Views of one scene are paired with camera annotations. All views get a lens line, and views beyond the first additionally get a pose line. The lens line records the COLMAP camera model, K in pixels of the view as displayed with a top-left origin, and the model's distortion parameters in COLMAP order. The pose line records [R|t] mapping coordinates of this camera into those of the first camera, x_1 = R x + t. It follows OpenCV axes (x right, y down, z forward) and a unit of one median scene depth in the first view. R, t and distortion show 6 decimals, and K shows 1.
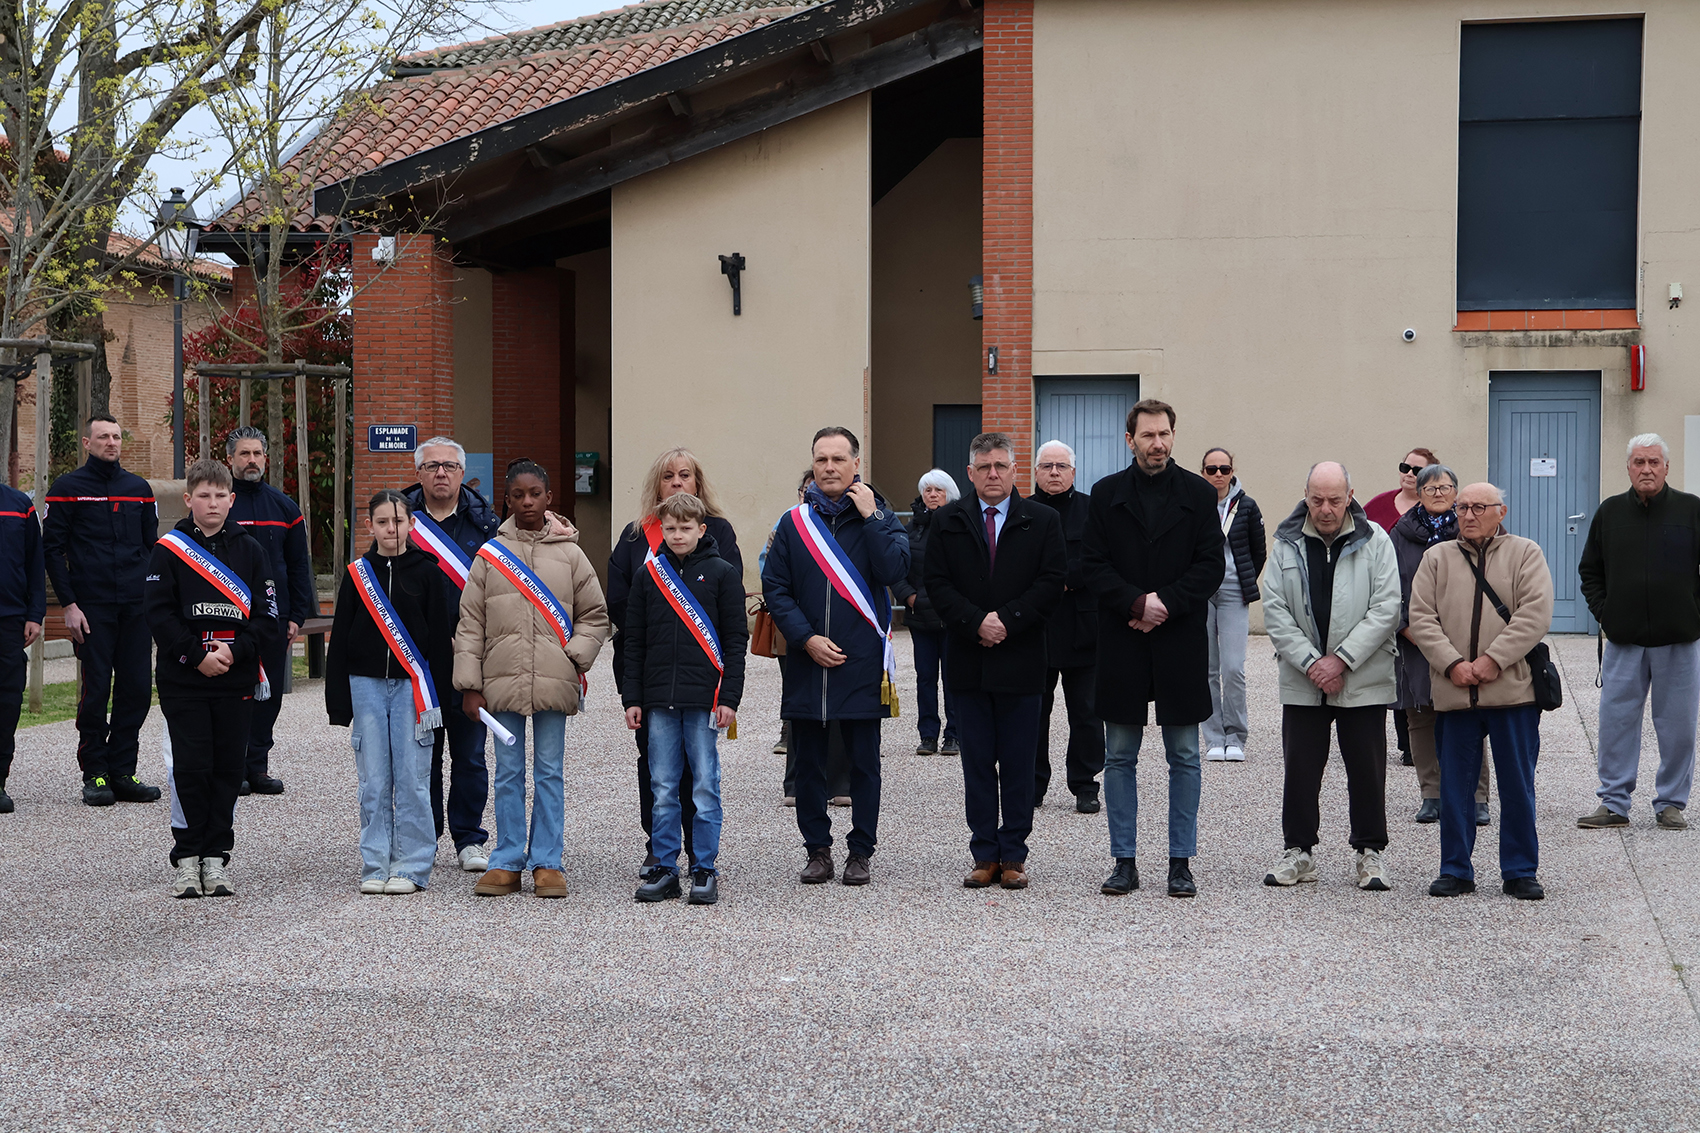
lens RADIAL K [[3726.4, 0, 856.2], [0, 3726.4, 517.6], [0, 0, 1]] dist [0.130151, 2.345542]
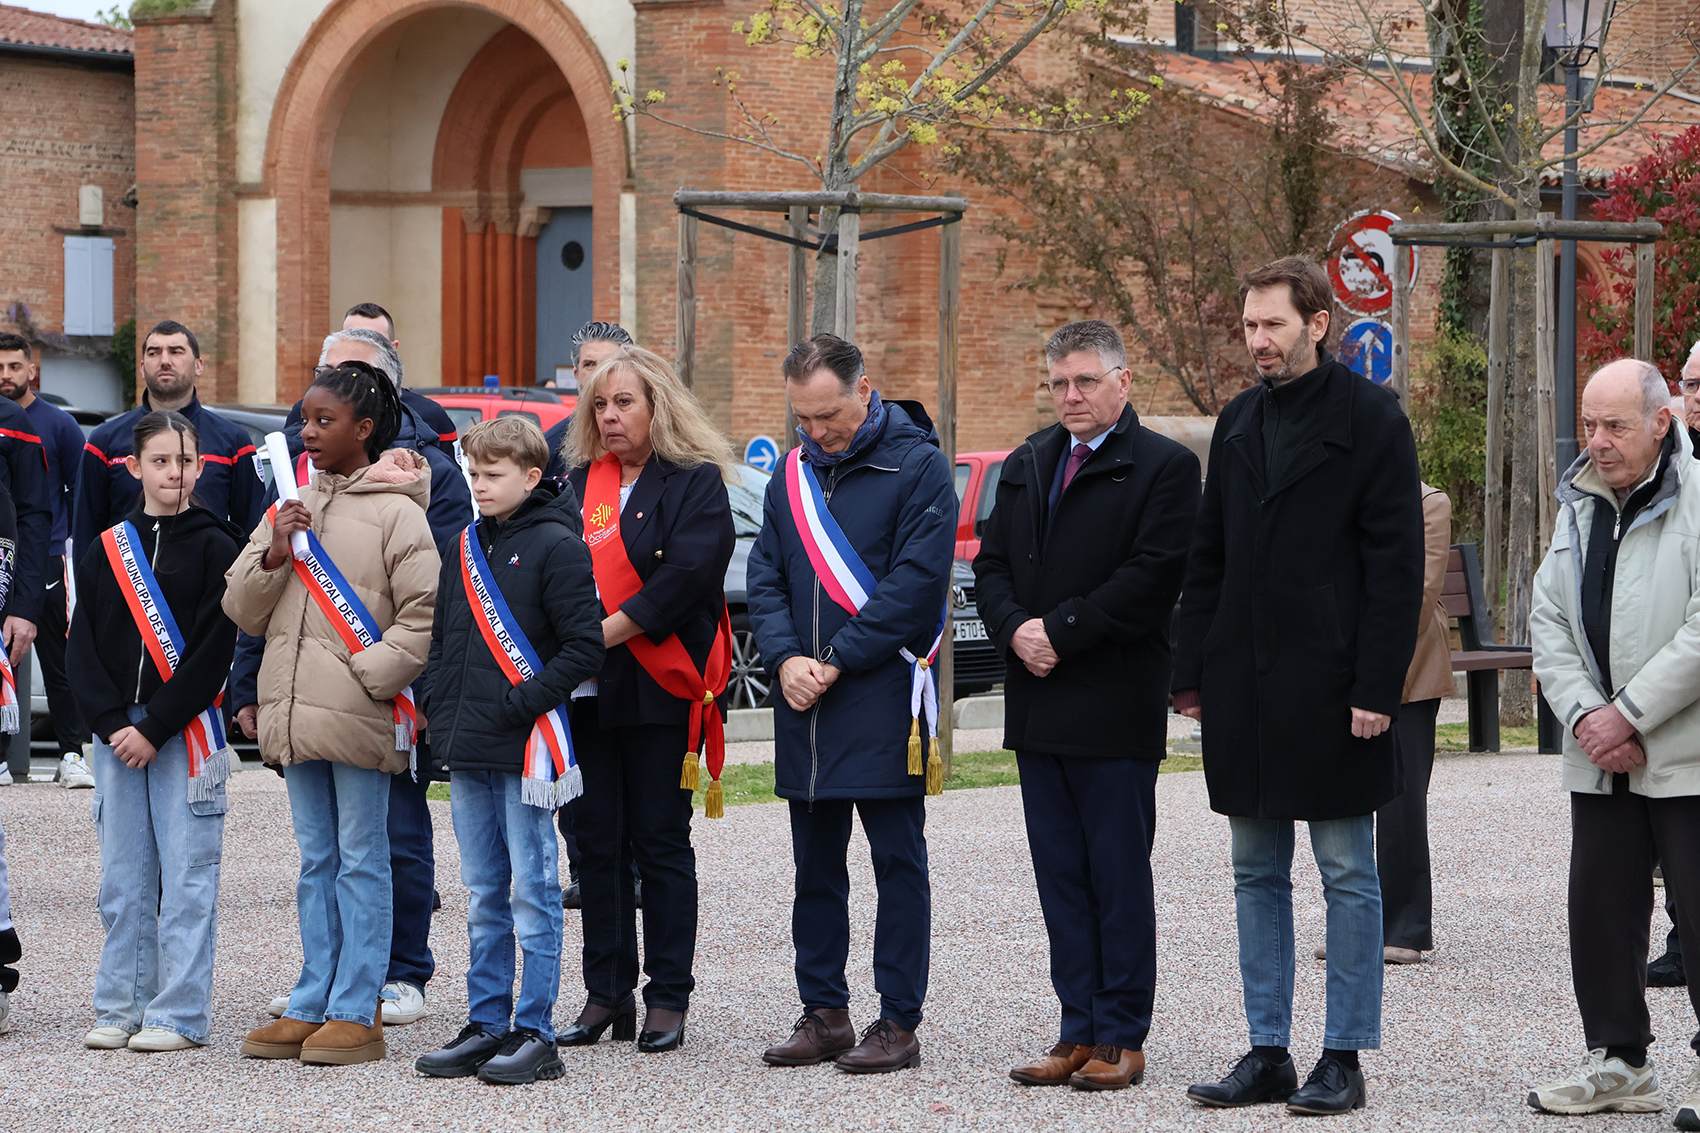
lens RADIAL K [[6548.4, 0, 850.0], [0, 6548.4, 566.5], [0, 0, 1]] dist [0.596083, 1.780889]
pose [[0.872474, 0.009704, -0.488564, 0.278051], [-0.005636, 0.999936, 0.009796, 0.004001], [0.488628, -0.005793, 0.872473, 0.046740]]
